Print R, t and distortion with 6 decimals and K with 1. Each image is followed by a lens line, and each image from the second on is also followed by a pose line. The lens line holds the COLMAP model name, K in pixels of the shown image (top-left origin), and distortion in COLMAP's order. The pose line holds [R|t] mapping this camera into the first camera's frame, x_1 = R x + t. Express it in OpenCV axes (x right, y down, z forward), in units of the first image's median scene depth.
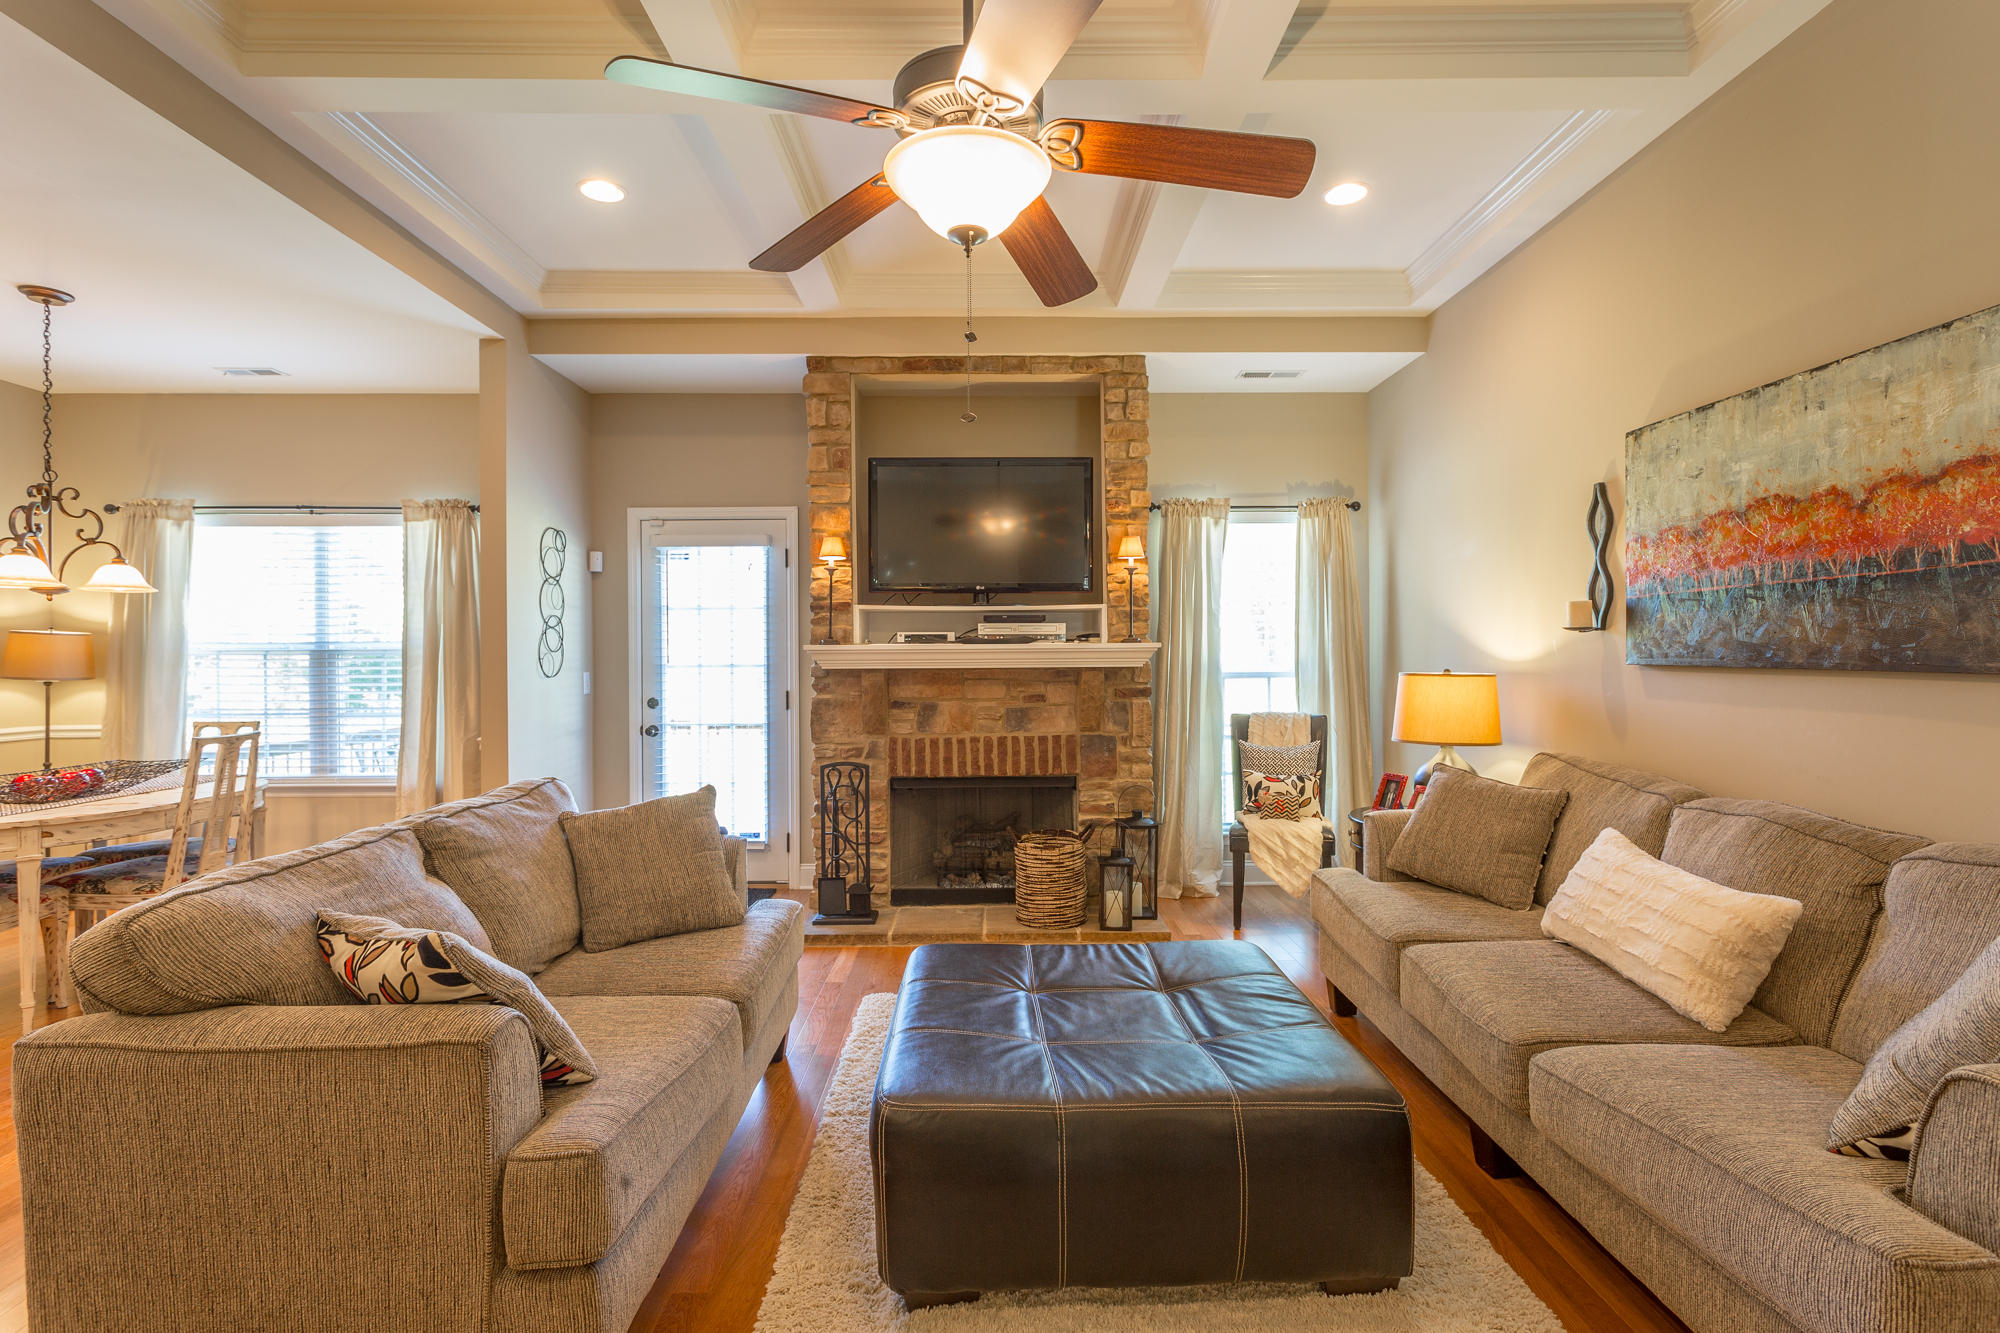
lens RADIAL K [[944.5, 0, 1000.0], [0, 944.5, 658.3], [0, 0, 1]] dist [-0.003962, 0.001979]
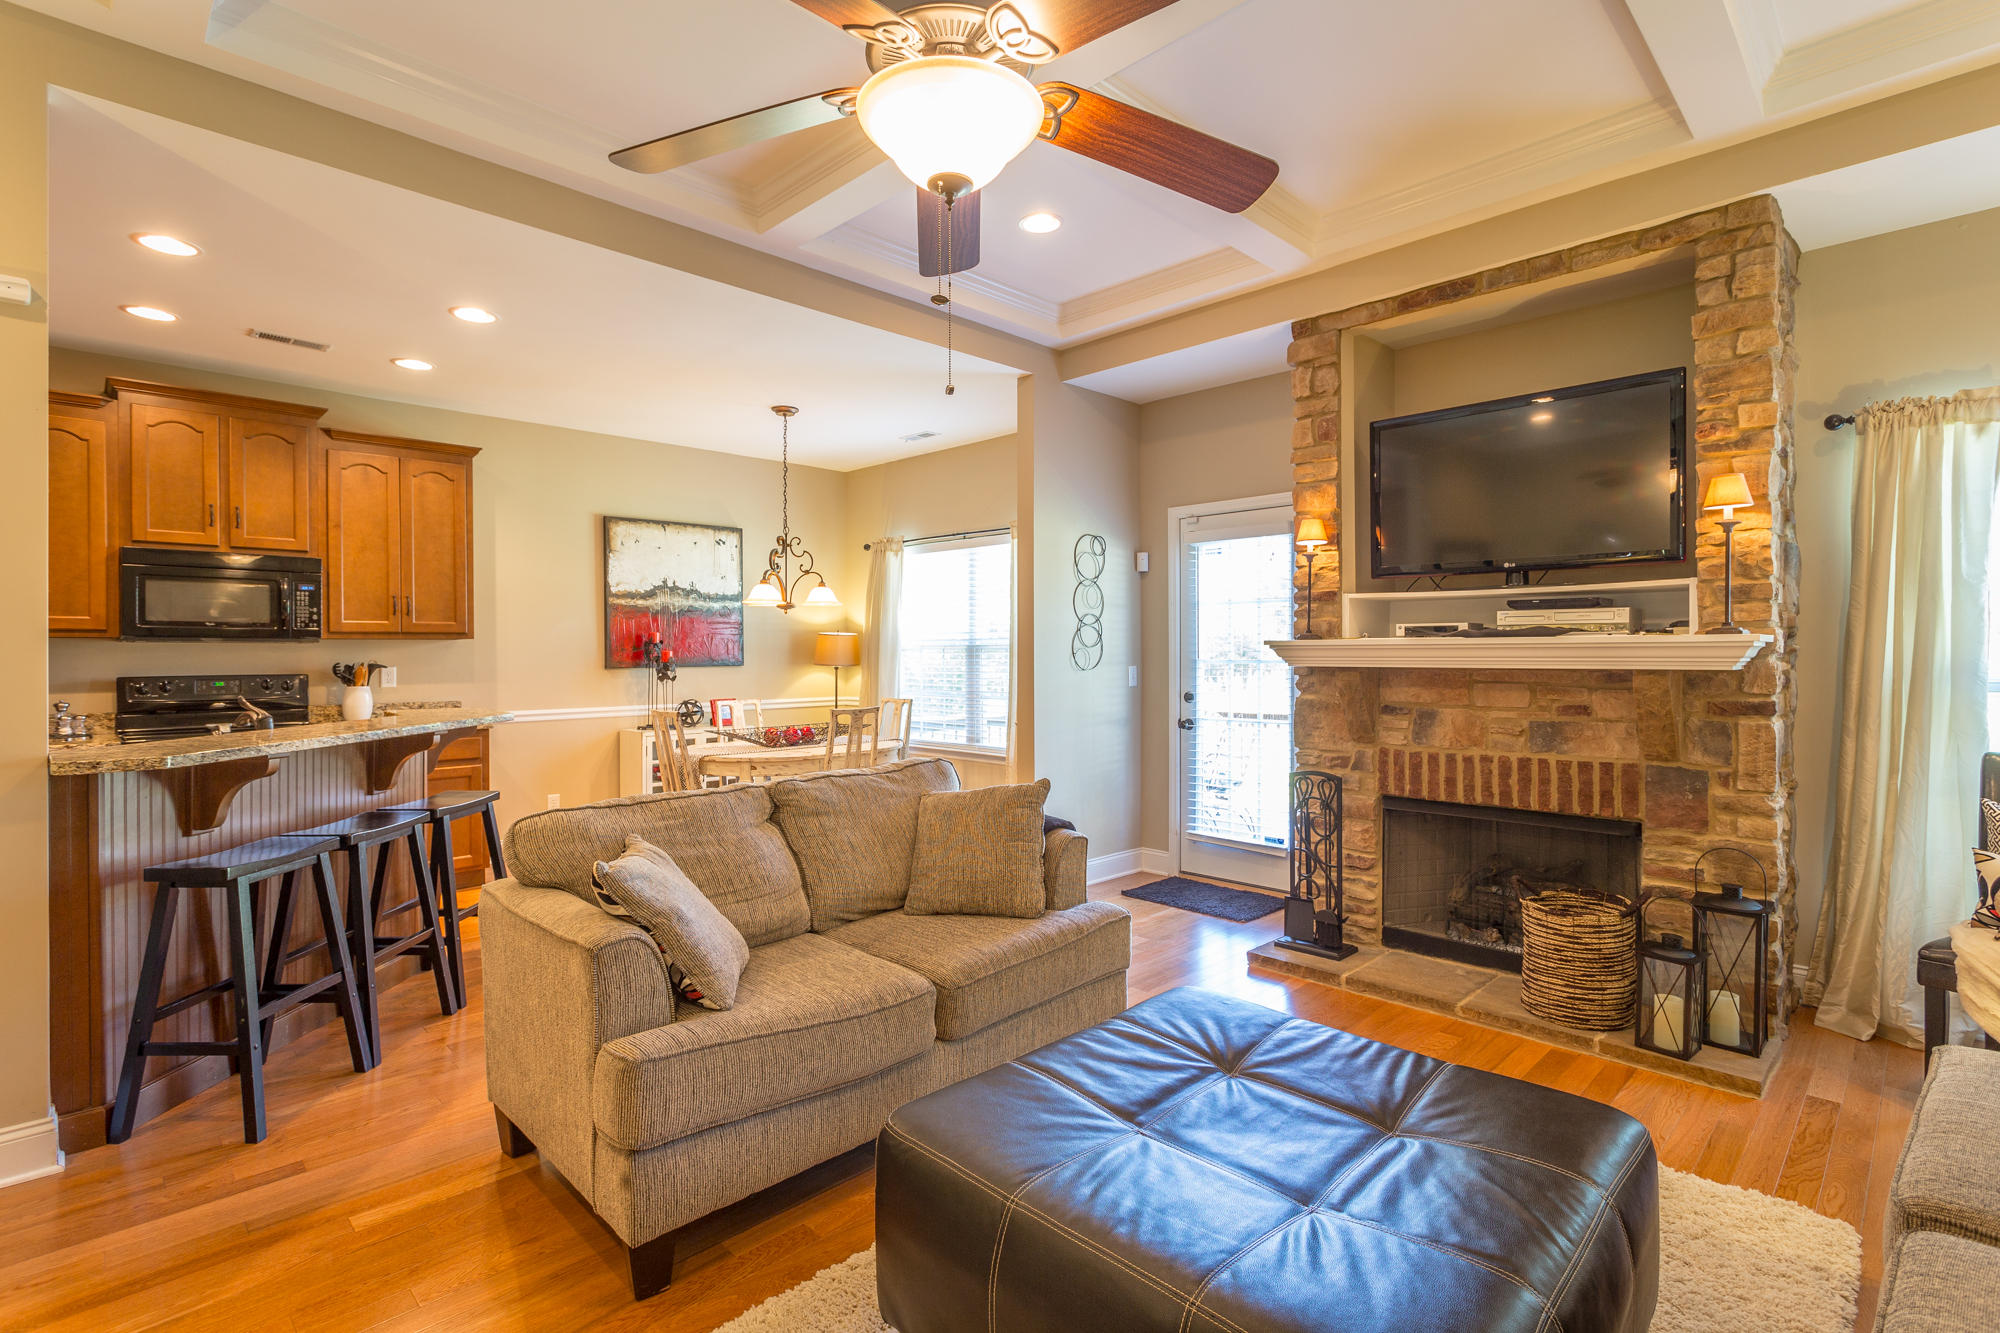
lens RADIAL K [[944.5, 0, 998.5], [0, 944.5, 655.9], [0, 0, 1]] dist [-0.003962, 0.001979]
pose [[0.694082, 0.006705, -0.719865, 0.256299], [-0.002233, 0.999972, 0.007162, -0.004289], [0.719892, -0.003363, 0.694078, 0.162332]]
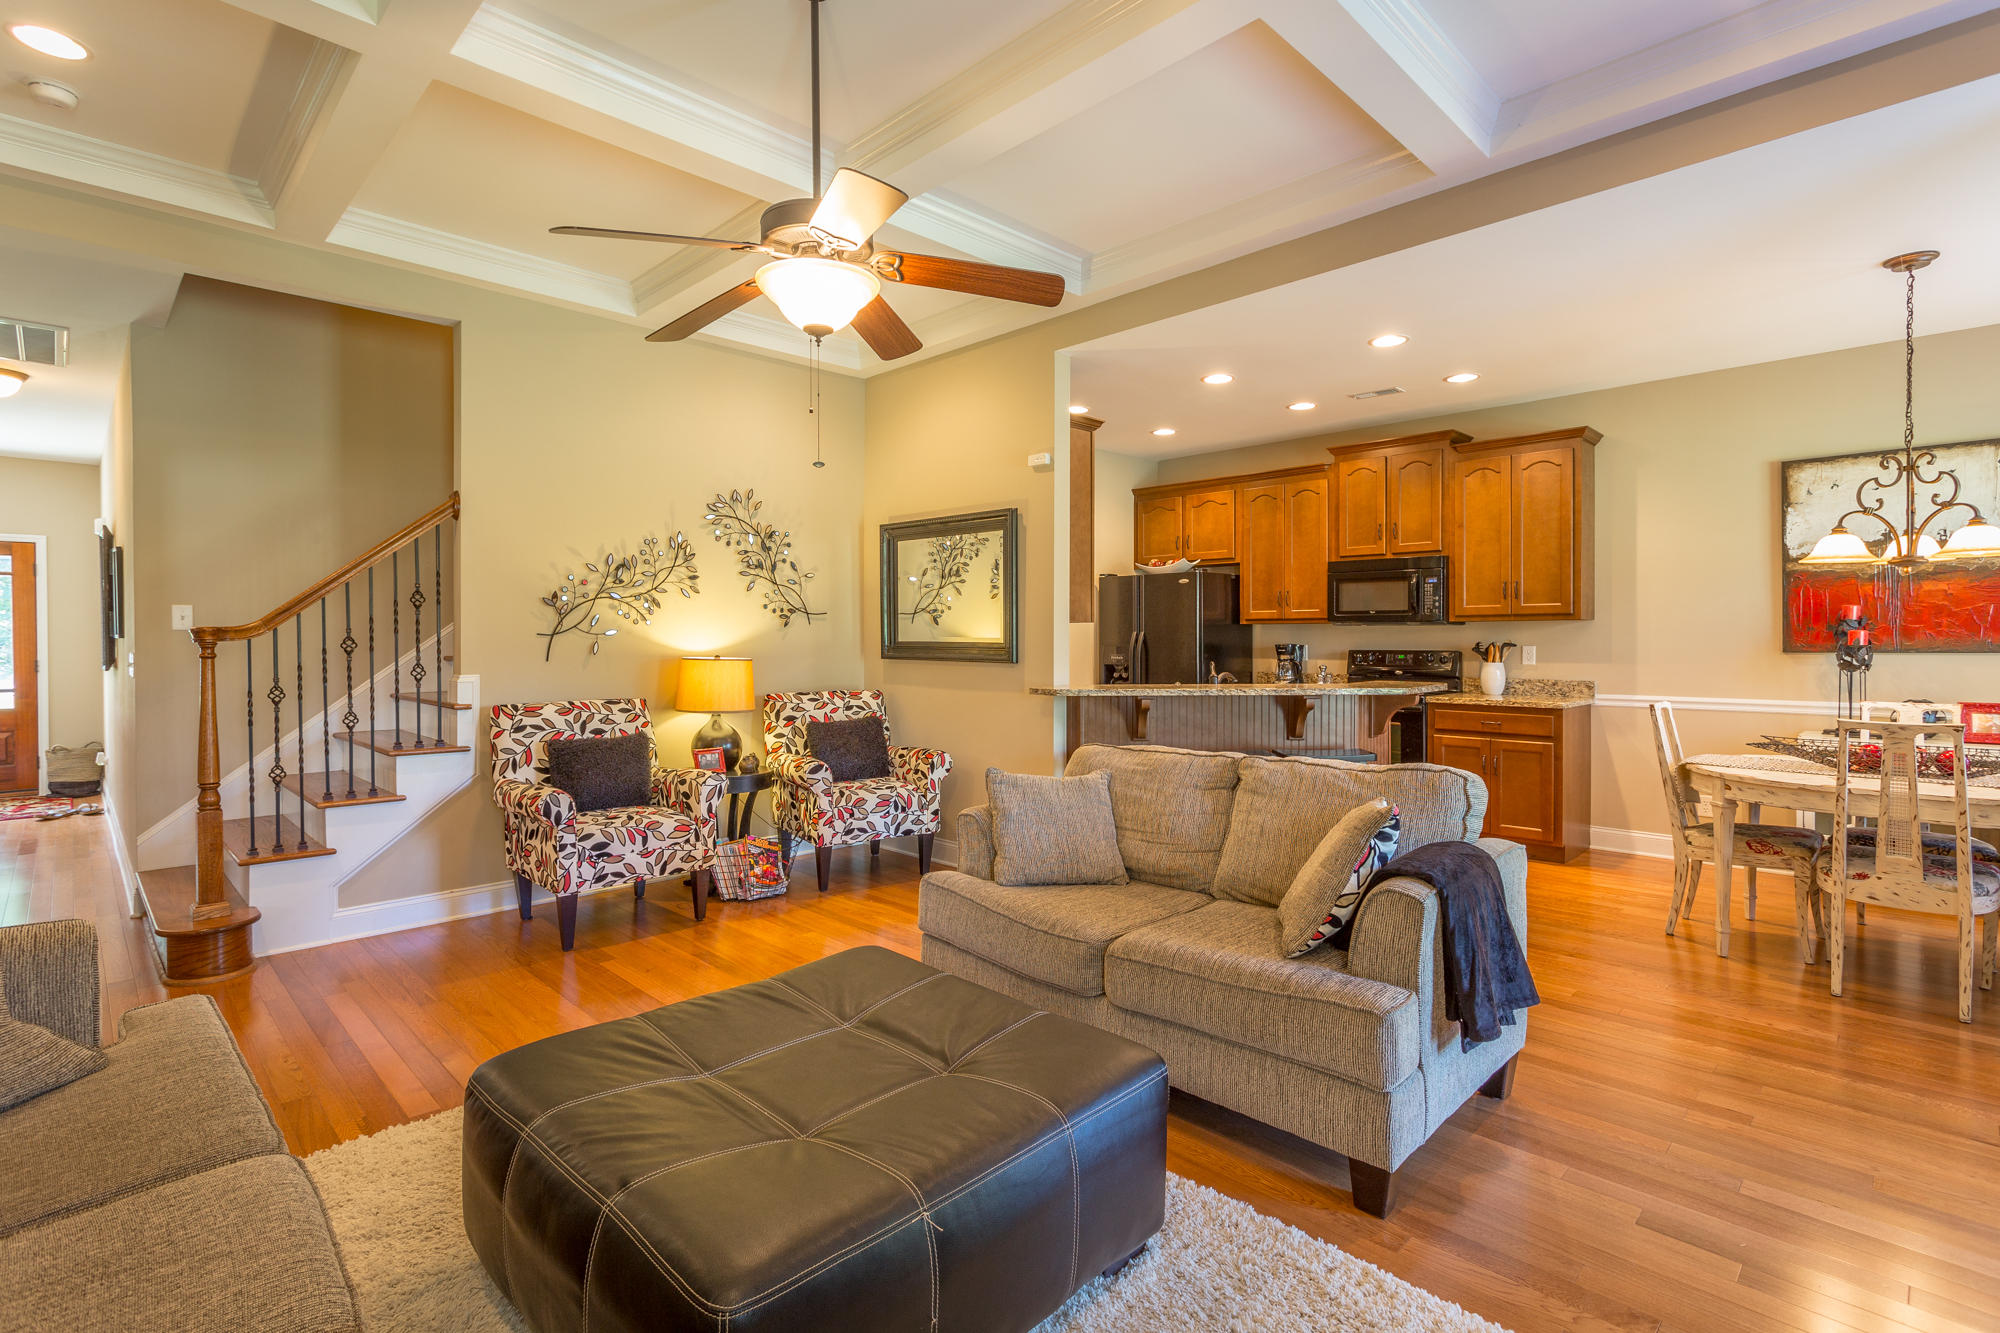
lens RADIAL K [[944.5, 0, 1003.6], [0, 944.5, 645.9], [0, 0, 1]] dist [-0.003962, 0.001979]
pose [[-0.719836, 0.015090, -0.693981, 0.289565], [0.005467, 0.999856, 0.016071, -0.005142], [0.694123, 0.007774, -0.719814, 0.863953]]
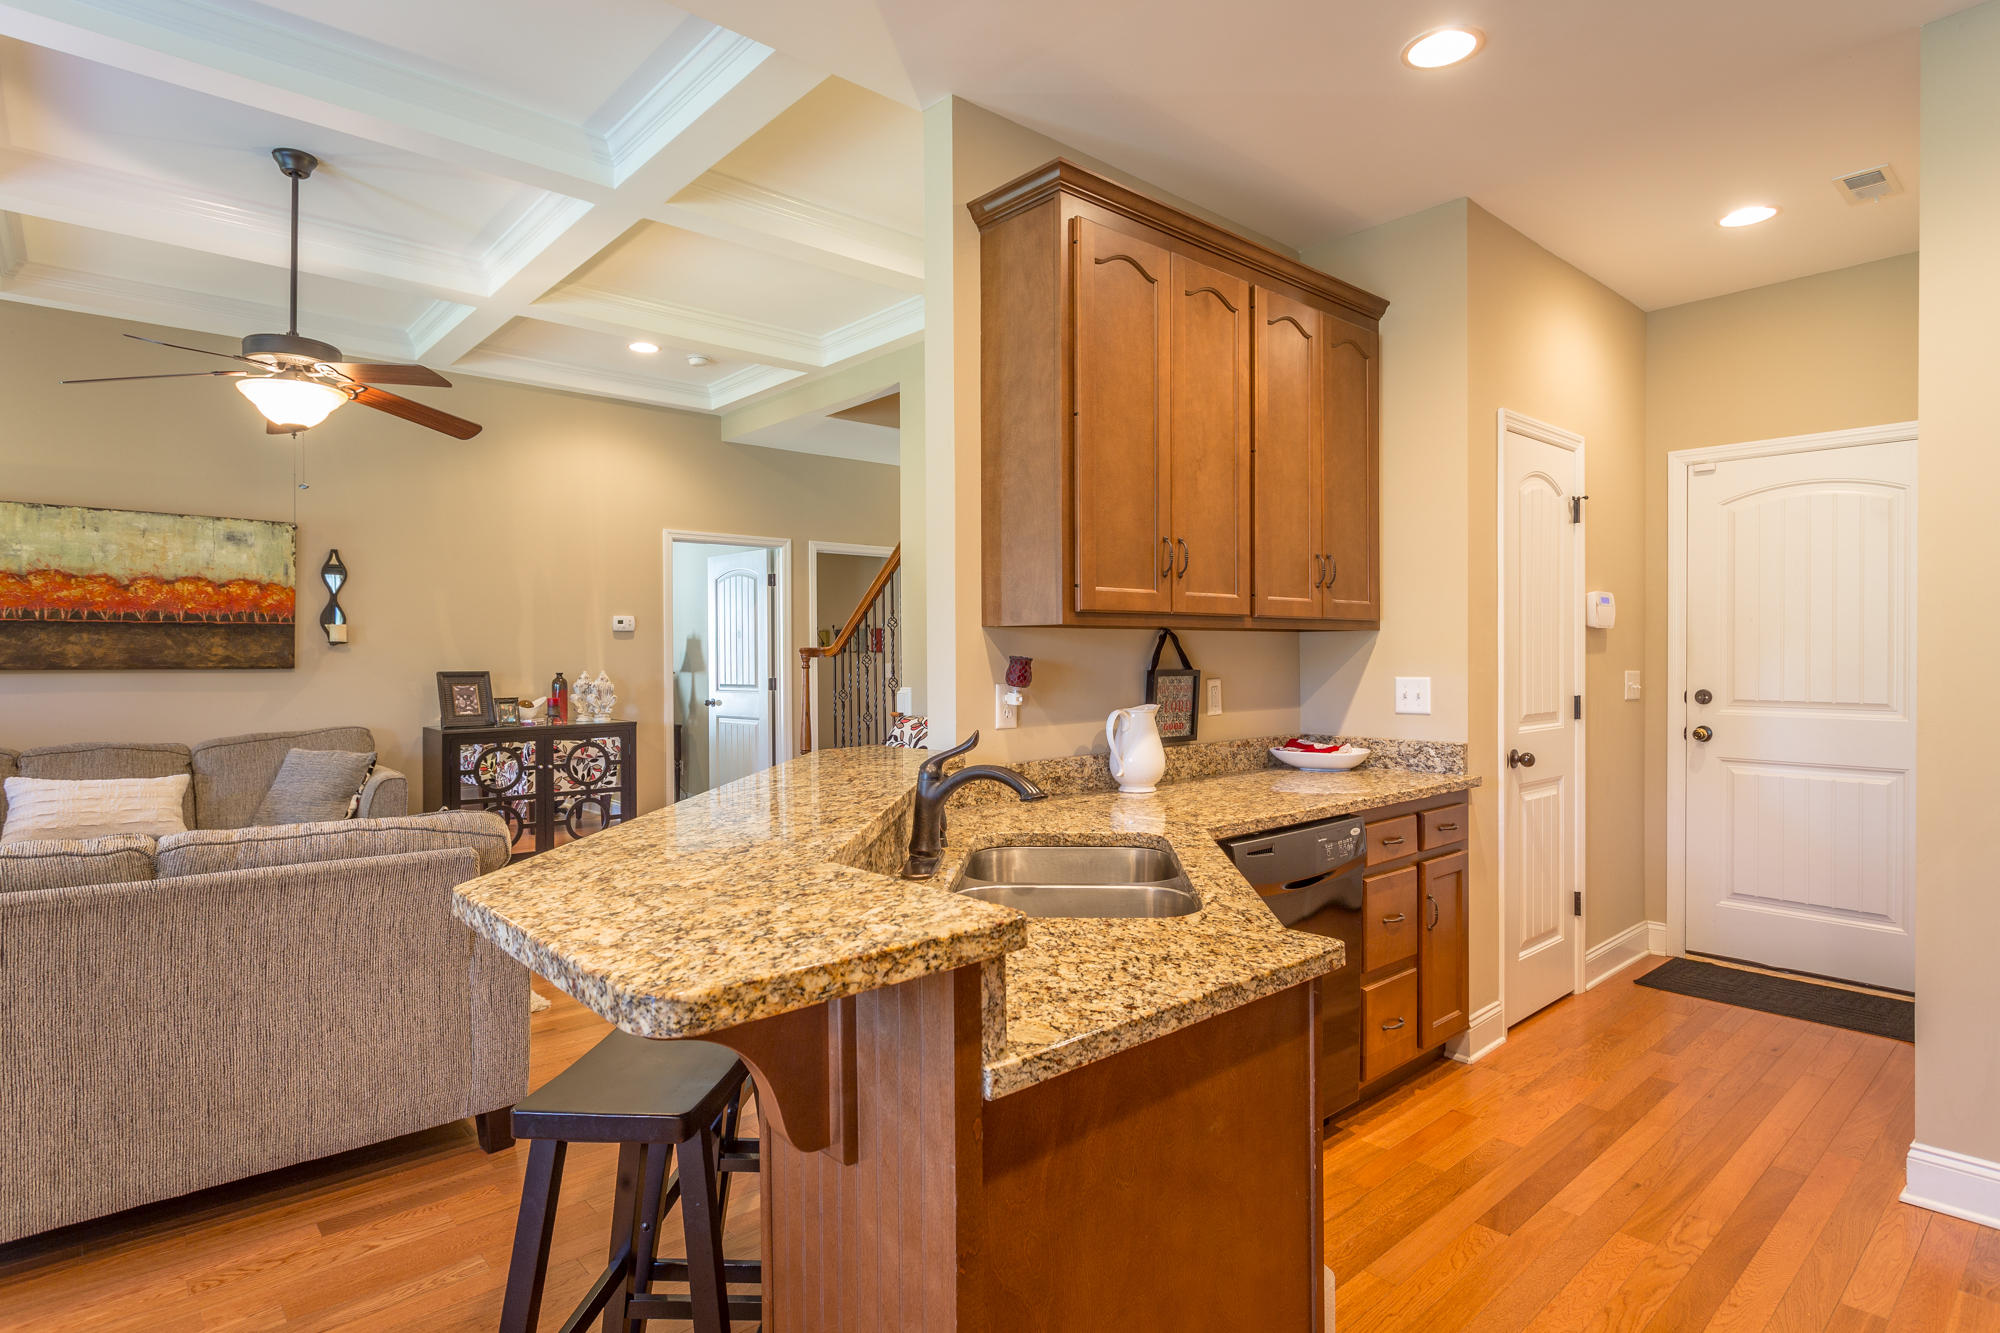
lens RADIAL K [[1045.6, 0, 1001.2], [0, 1045.6, 664.4], [0, 0, 1]] dist [0.000913, 0.000110]
pose [[-0.652146, 0.001314, 0.758093, -0.963575], [0.006886, 0.999968, 0.004191, 0.003391], [-0.758062, 0.007954, -0.652133, 0.505988]]
